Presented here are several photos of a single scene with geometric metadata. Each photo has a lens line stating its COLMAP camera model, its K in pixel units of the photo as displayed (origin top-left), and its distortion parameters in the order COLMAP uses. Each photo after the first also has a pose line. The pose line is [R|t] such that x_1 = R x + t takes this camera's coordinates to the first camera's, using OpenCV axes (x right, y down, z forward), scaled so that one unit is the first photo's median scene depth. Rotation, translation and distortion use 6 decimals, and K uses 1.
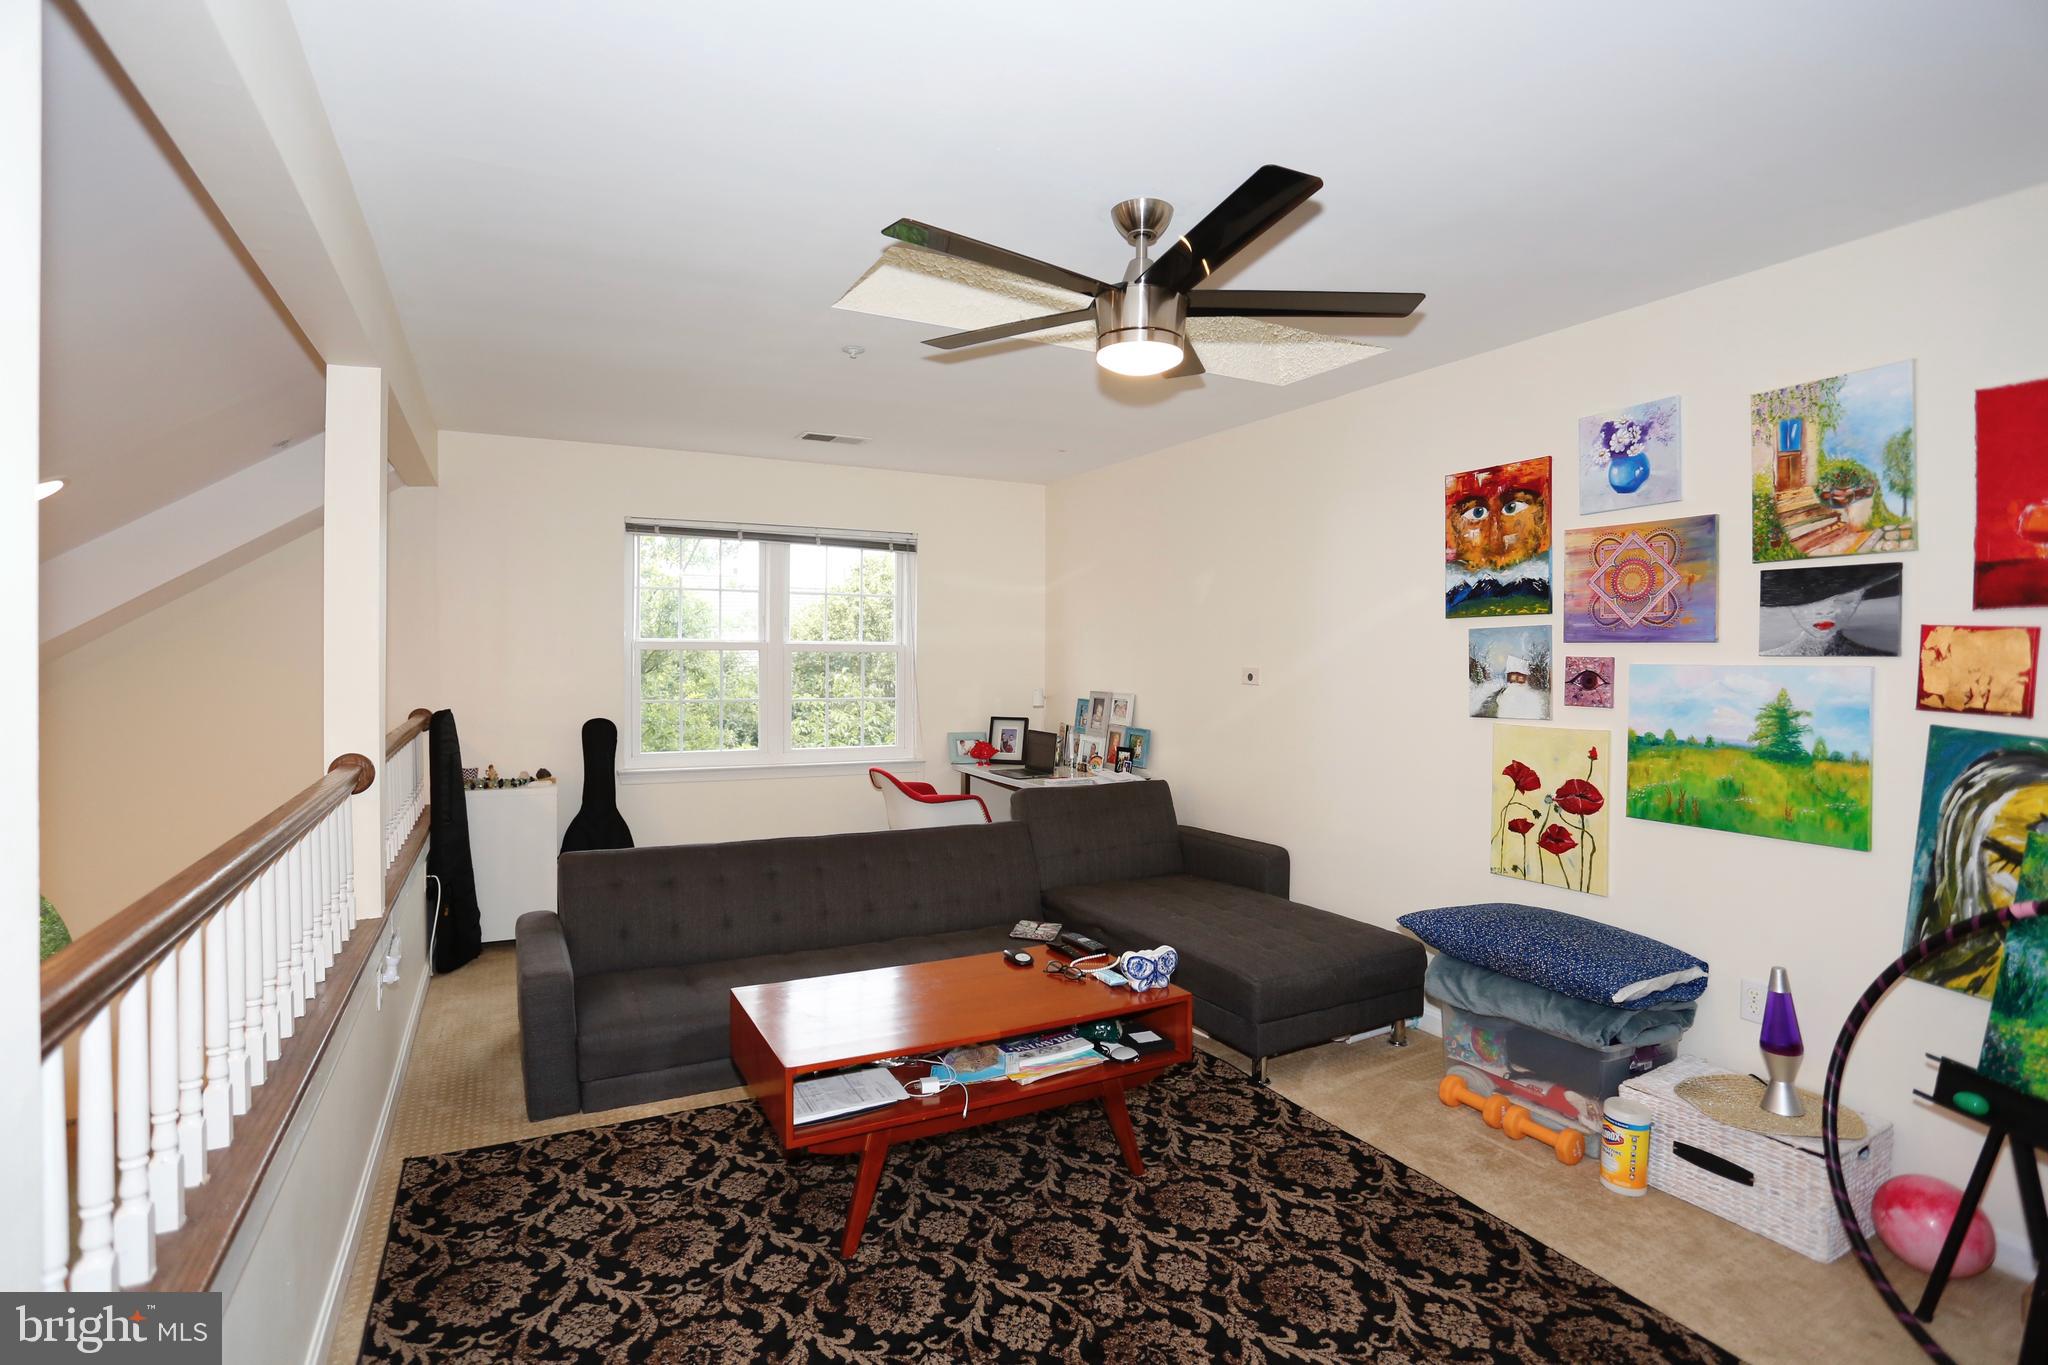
lens RADIAL K [[994.4, 0, 1017.1], [0, 994.4, 668.6], [0, 0, 1]] dist [-0.066071, 0.025296]
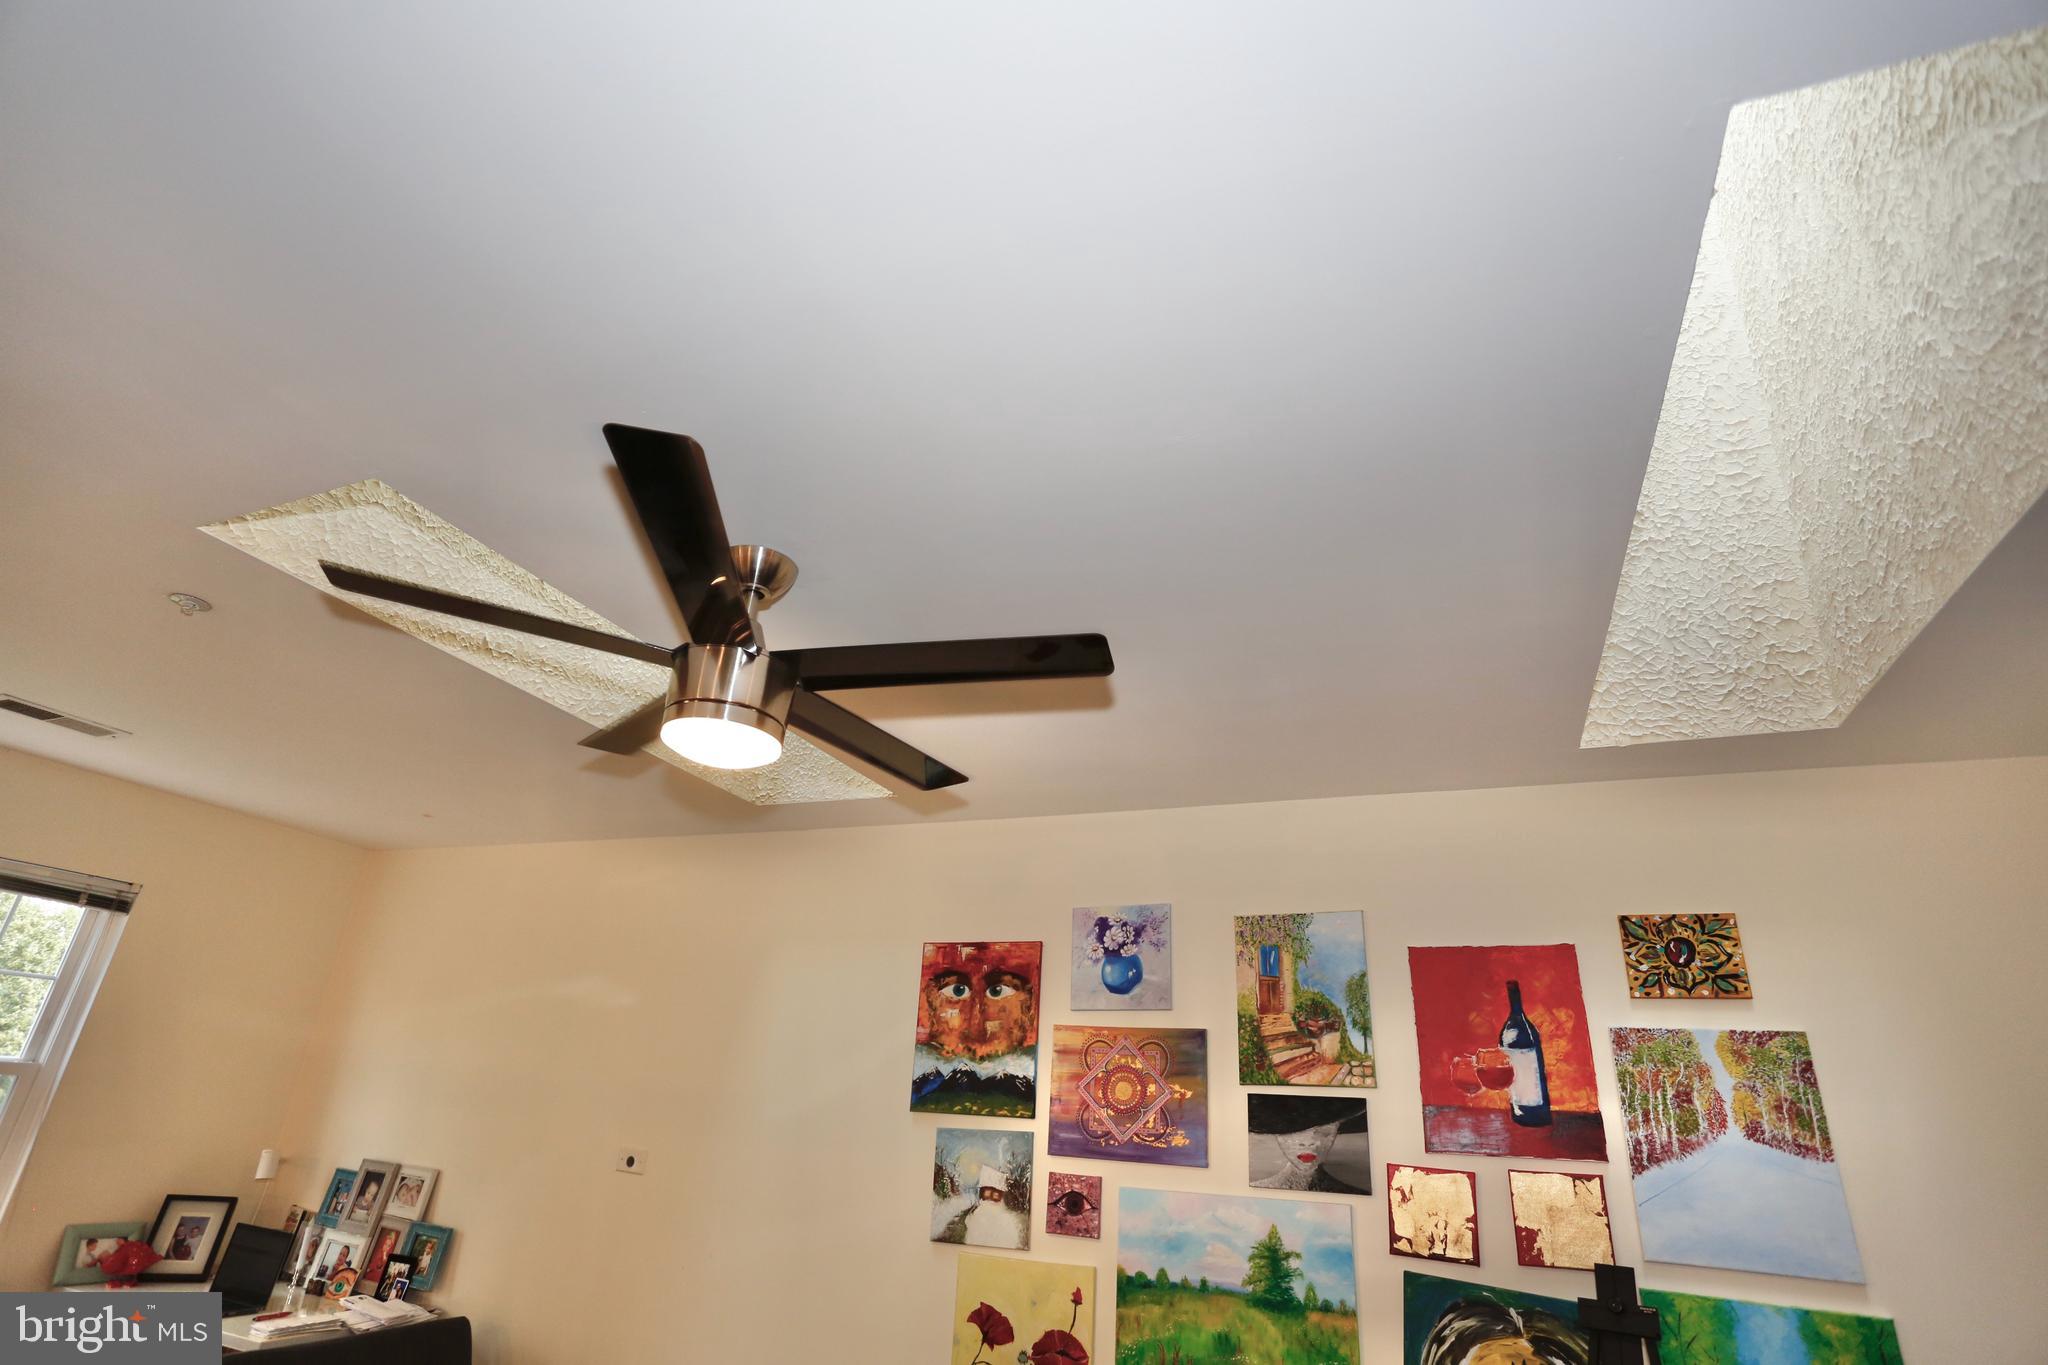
lens RADIAL K [[994.4, 0, 1016.9], [0, 994.4, 679.8], [0, 0, 1]] dist [-0.066071, 0.025296]
pose [[0.769319, 0.300527, 0.563766, -0.104690], [-0.050871, 0.908464, -0.414856, -0.051708], [-0.636837, 0.290477, 0.714186, 0.270678]]
